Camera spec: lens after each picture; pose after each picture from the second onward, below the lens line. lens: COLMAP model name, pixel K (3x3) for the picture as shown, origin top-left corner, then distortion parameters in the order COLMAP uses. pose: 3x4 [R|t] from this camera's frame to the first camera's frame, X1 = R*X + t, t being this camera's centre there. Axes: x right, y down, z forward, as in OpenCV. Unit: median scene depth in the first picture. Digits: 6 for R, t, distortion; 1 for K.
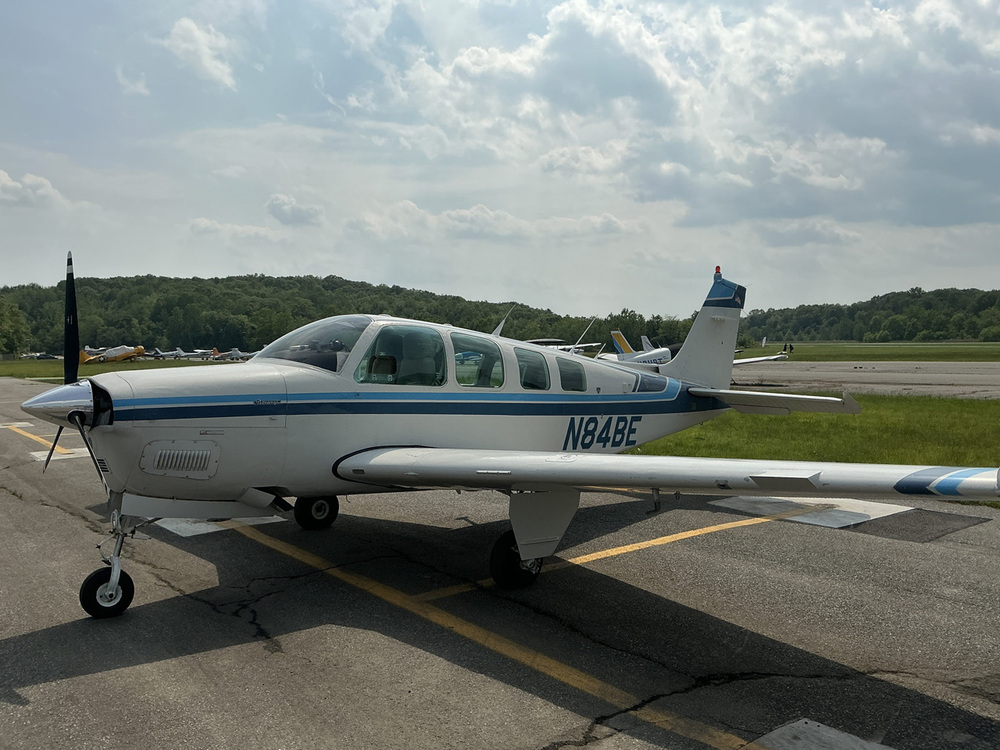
lens RADIAL K [[824.6, 0, 496.5], [0, 824.6, 374.7], [0, 0, 1]] dist [0.147230, -0.308520]
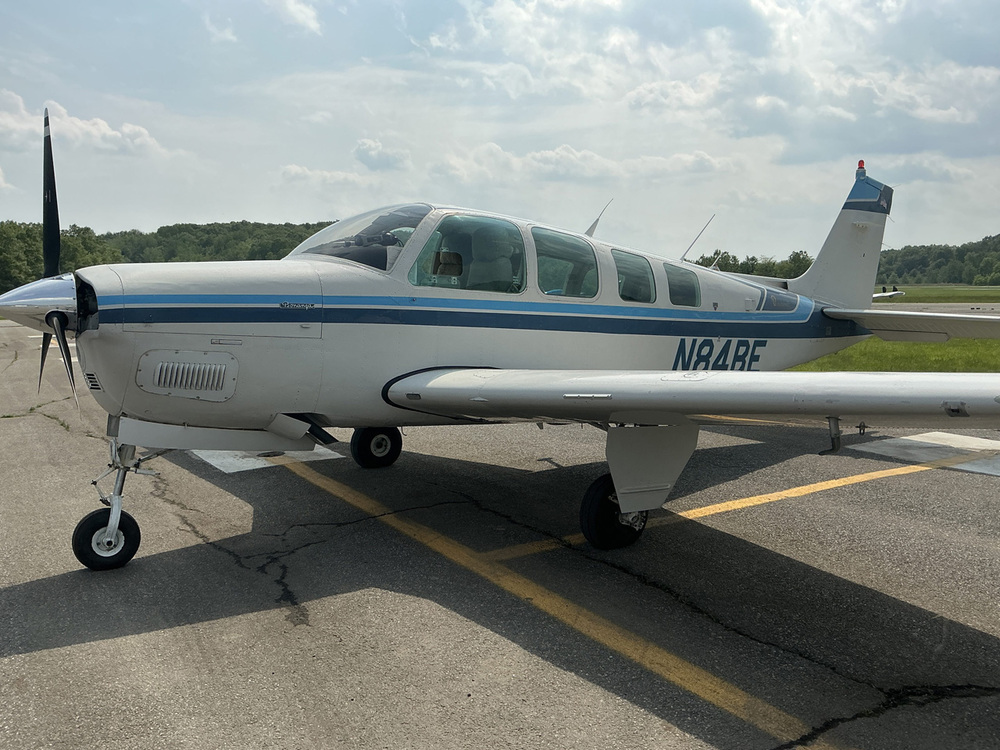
lens RADIAL K [[824.6, 0, 496.5], [0, 824.6, 374.7], [0, 0, 1]] dist [0.147230, -0.308520]
pose [[0.994865, 0.009162, -0.100796, -0.008126], [-0.002450, 0.997783, 0.066509, 0.040531], [0.101182, -0.065921, 0.992682, 0.211988]]
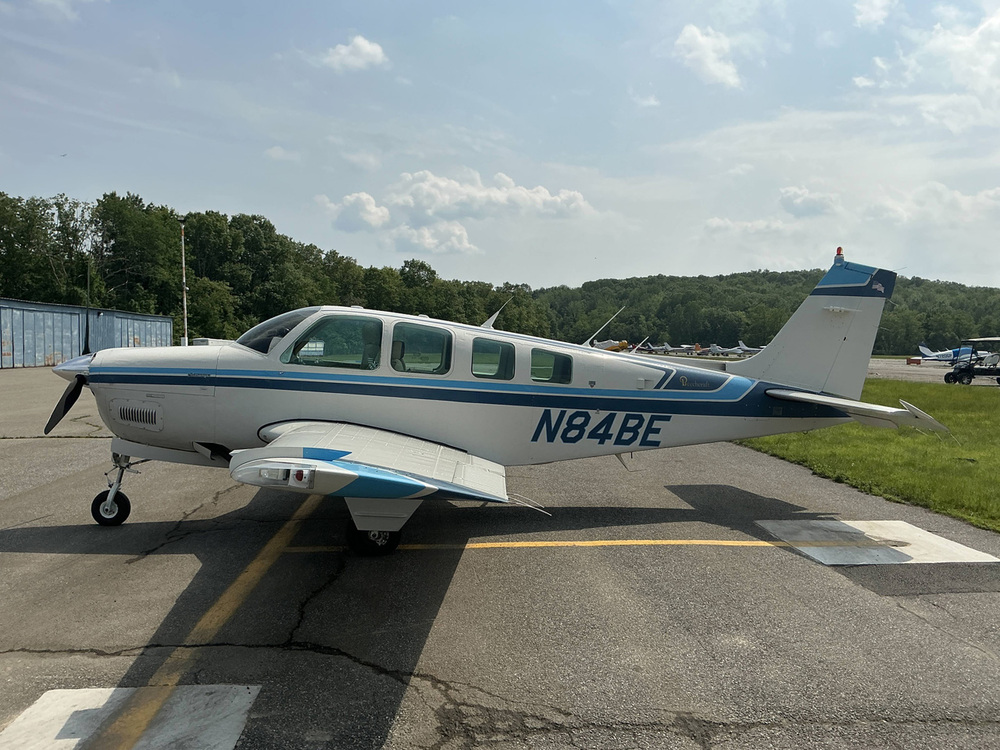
lens RADIAL K [[824.6, 0, 496.5], [0, 824.6, 374.7], [0, 0, 1]] dist [0.147230, -0.308520]
pose [[0.834234, 0.039496, -0.549994, 0.706336], [-0.037134, 0.999191, 0.015429, -0.003413], [0.550159, 0.007552, 0.835026, 0.170220]]
